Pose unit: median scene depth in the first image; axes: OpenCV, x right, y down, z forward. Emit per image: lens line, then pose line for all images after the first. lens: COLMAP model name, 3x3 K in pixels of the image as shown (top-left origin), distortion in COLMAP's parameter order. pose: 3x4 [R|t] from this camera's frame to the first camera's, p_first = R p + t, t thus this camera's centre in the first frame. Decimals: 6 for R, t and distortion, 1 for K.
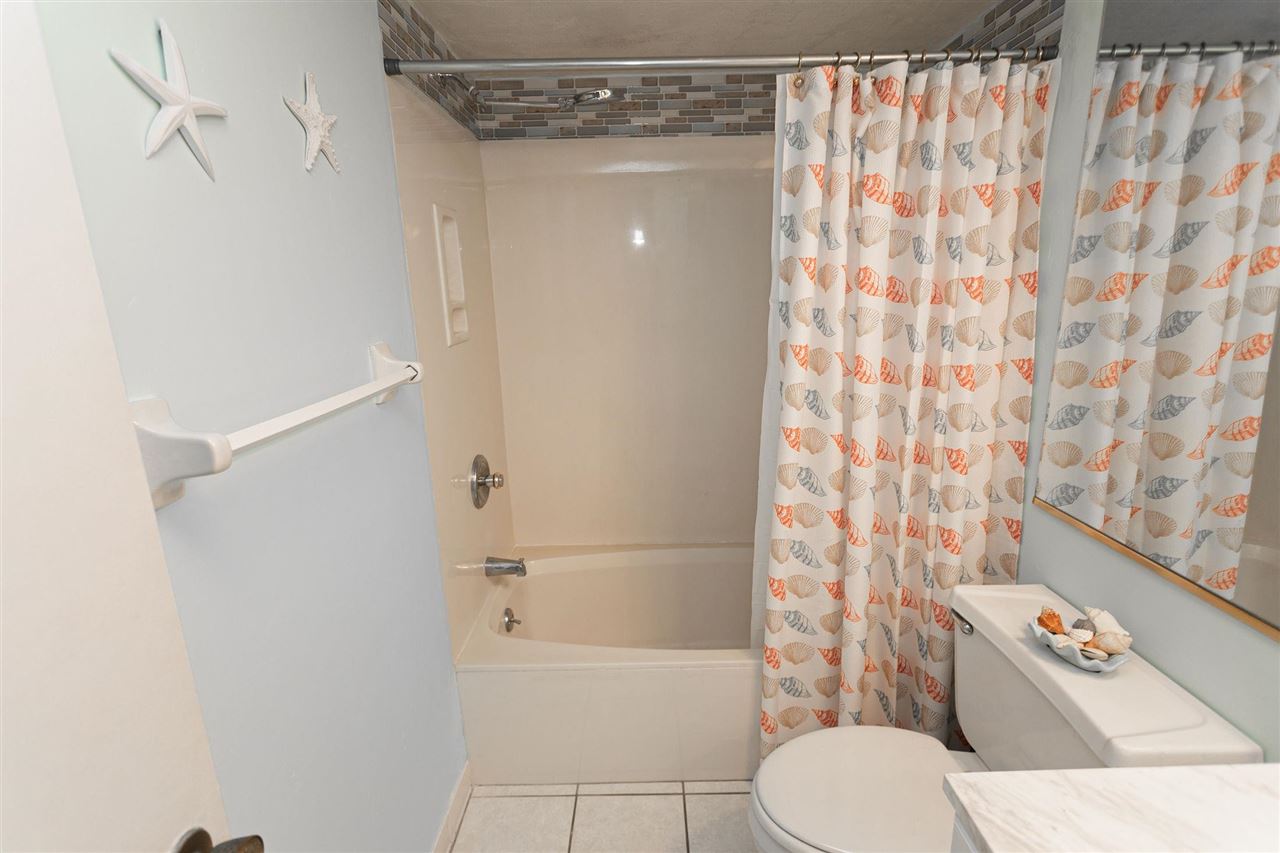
lens RADIAL K [[599.2, 0, 640.0], [0, 599.2, 426.5], [0, 0, 1]] dist [0.001843, 0.000684]
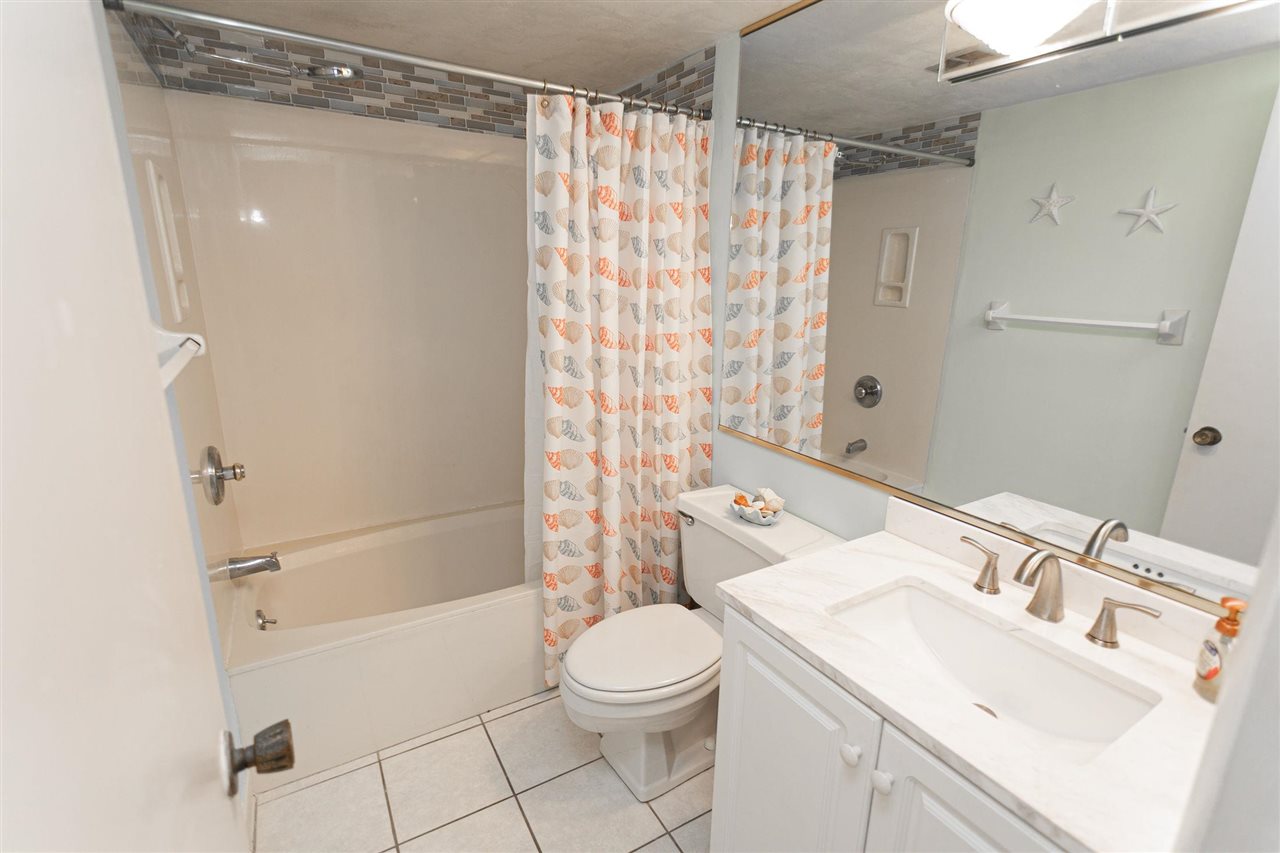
lens RADIAL K [[599.2, 0, 640.0], [0, 599.2, 426.5], [0, 0, 1]] dist [0.001843, 0.000684]
pose [[0.858064, -0.090890, 0.505436, -0.225565], [0.081942, 0.995835, 0.039965, 0.047145], [-0.506964, 0.007124, 0.861938, -0.138620]]
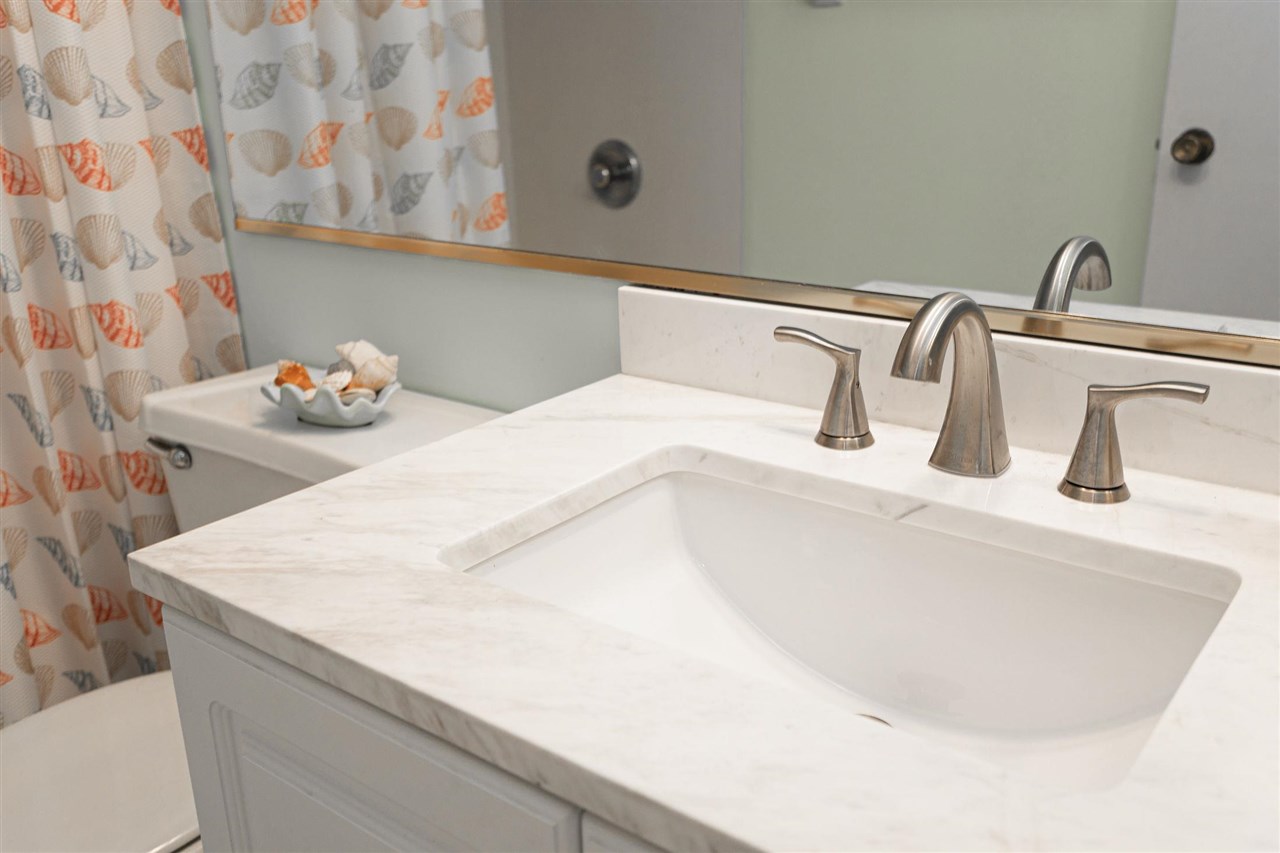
lens RADIAL K [[1138.7, 0, 640.0], [0, 1138.7, 426.5], [0, 0, 1]] dist [0.004829, 0.012428]
pose [[0.625554, -0.241204, 0.741959, 0.039753], [0.195306, 0.969142, 0.150394, 0.217718], [-0.755339, 0.050829, 0.653360, 0.002532]]
